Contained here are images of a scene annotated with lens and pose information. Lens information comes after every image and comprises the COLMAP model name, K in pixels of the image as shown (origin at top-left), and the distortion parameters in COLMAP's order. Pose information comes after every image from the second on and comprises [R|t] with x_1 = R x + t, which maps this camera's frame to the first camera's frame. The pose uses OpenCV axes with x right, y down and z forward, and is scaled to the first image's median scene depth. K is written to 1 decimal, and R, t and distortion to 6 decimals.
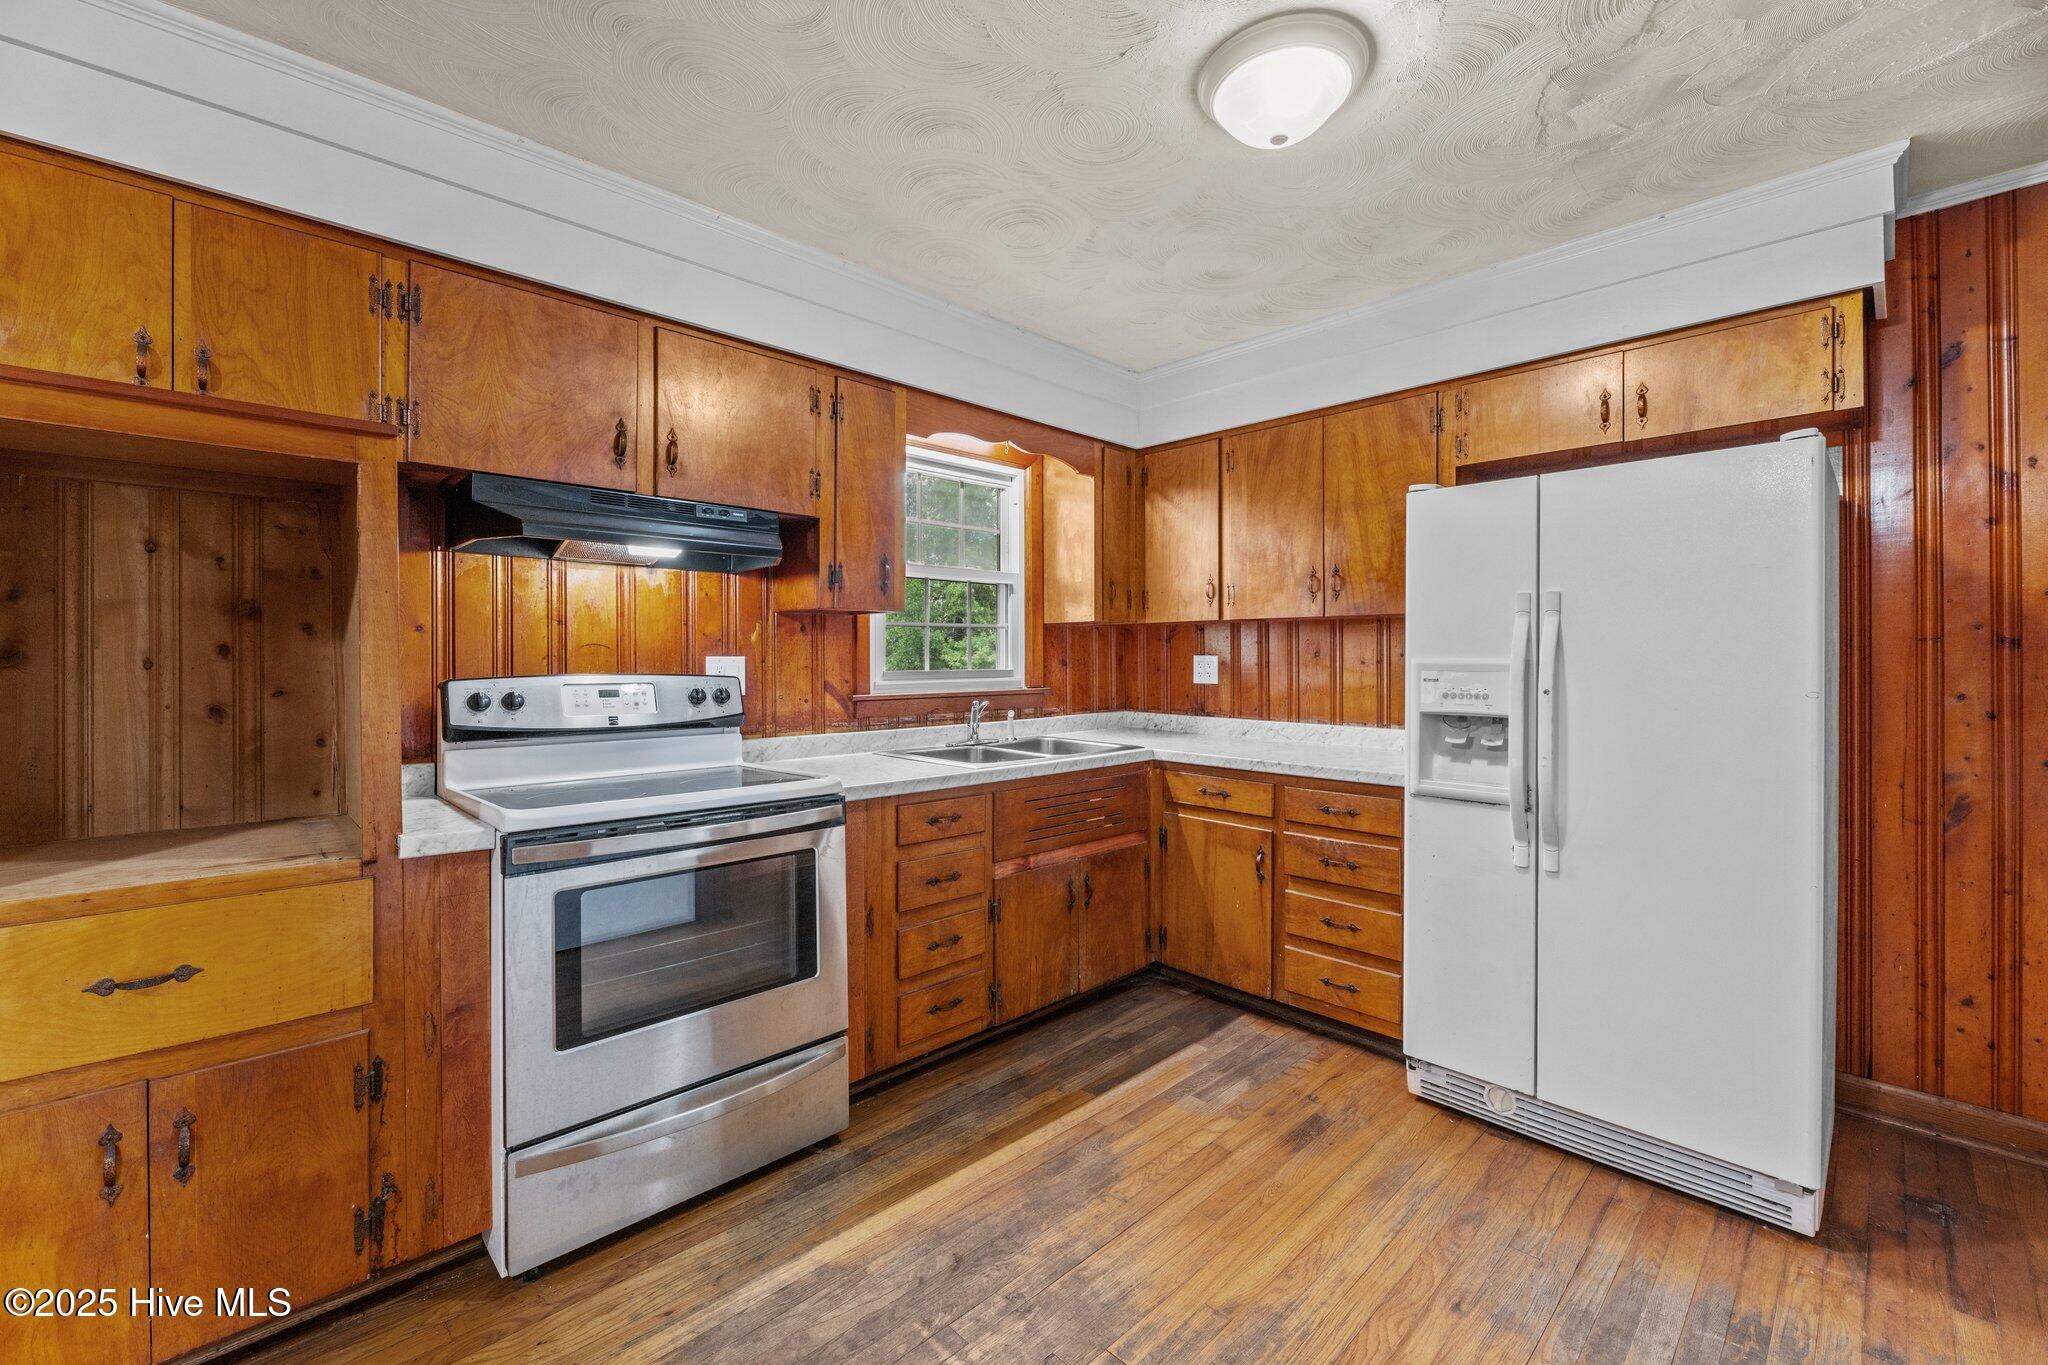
lens RADIAL K [[837.8, 0, 1012.4], [0, 837.8, 659.3], [0, 0, 1]] dist [-0.000723, -0.003624]
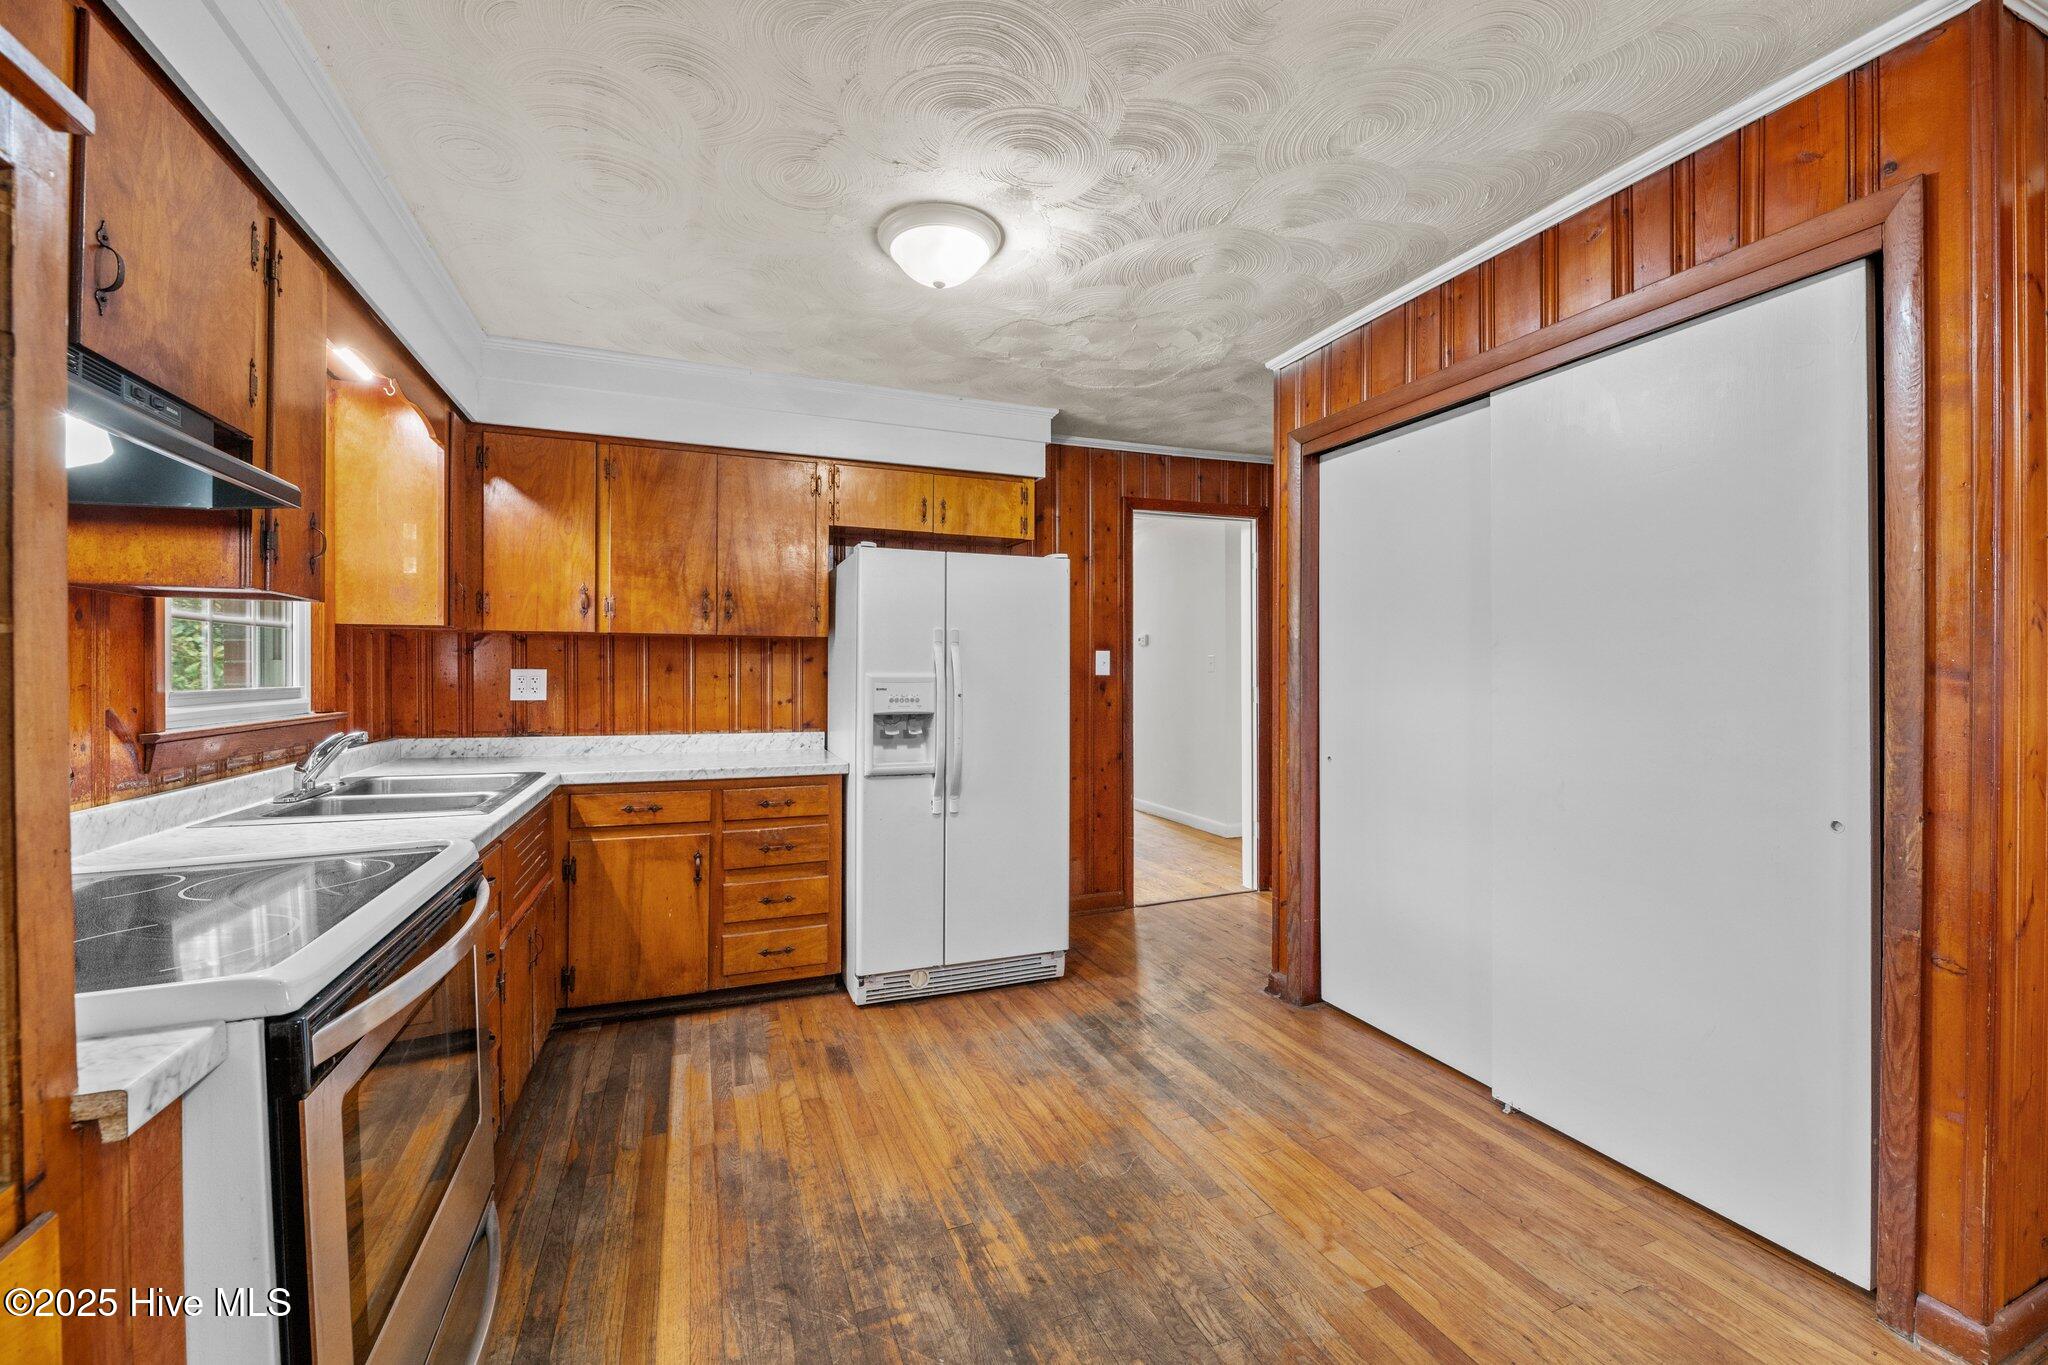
lens RADIAL K [[826.8, 0, 1019.5], [0, 826.8, 675.1], [0, 0, 1]] dist [-0.000762, -0.002694]
pose [[0.376772, 0.001043, 0.926305, -0.561729], [-0.002268, 0.999997, -0.000204, 0.001321], [-0.926303, -0.002024, 0.376774, 0.251372]]
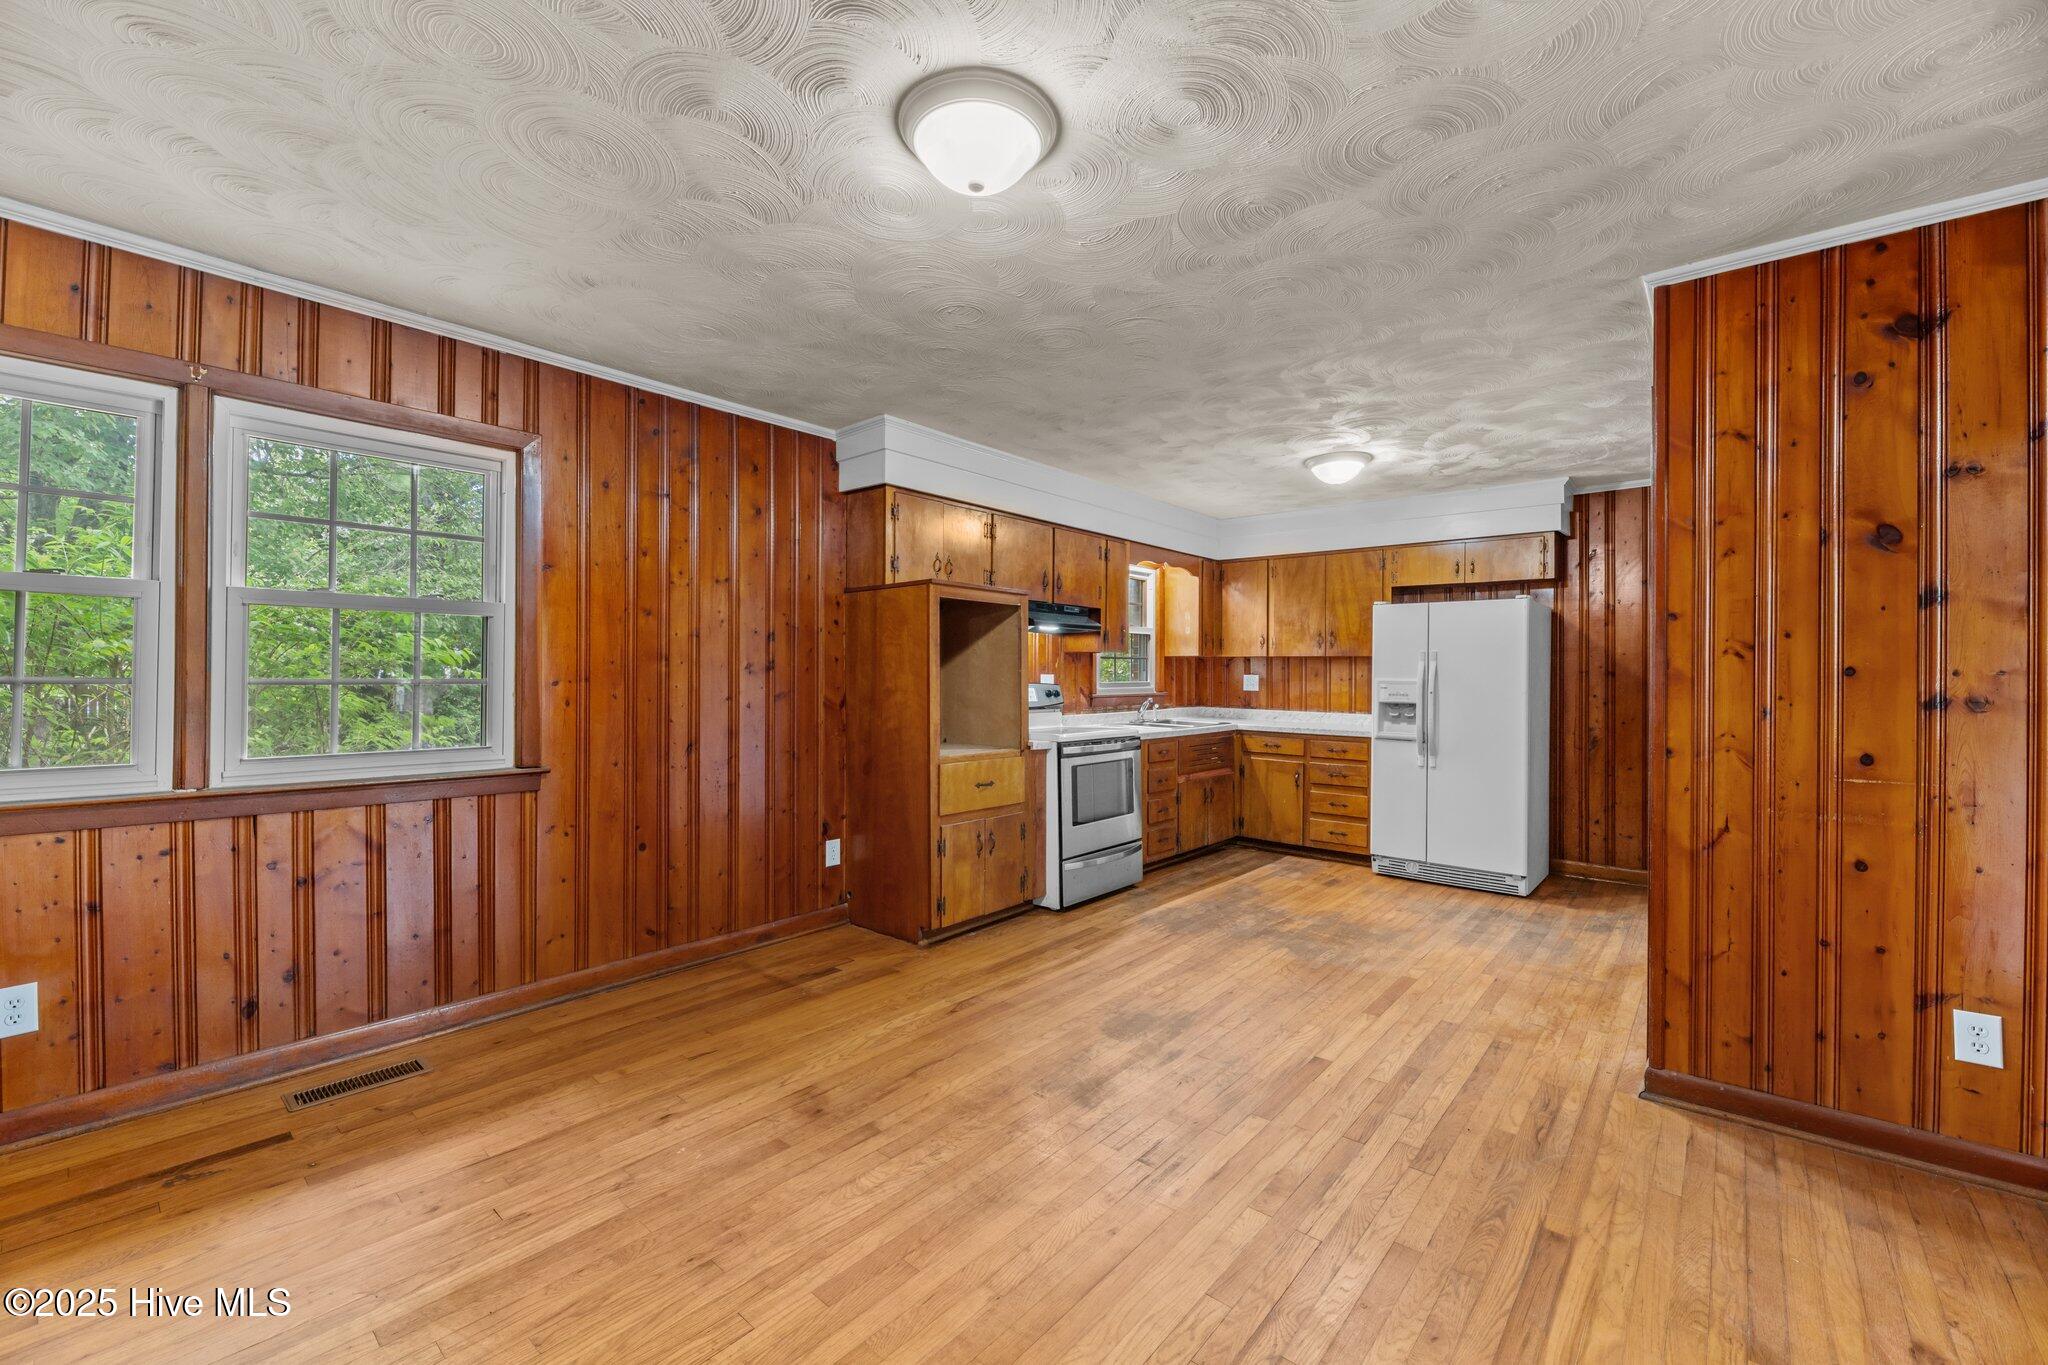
lens RADIAL K [[830.5, 0, 1010.2], [0, 830.5, 669.0], [0, 0, 1]] dist [0.000482, -0.000067]
pose [[0.995669, 0.008071, 0.092617, -0.630503], [-0.007773, 0.999963, -0.003576, -0.009453], [-0.092643, 0.002841, 0.995695, -1.011191]]
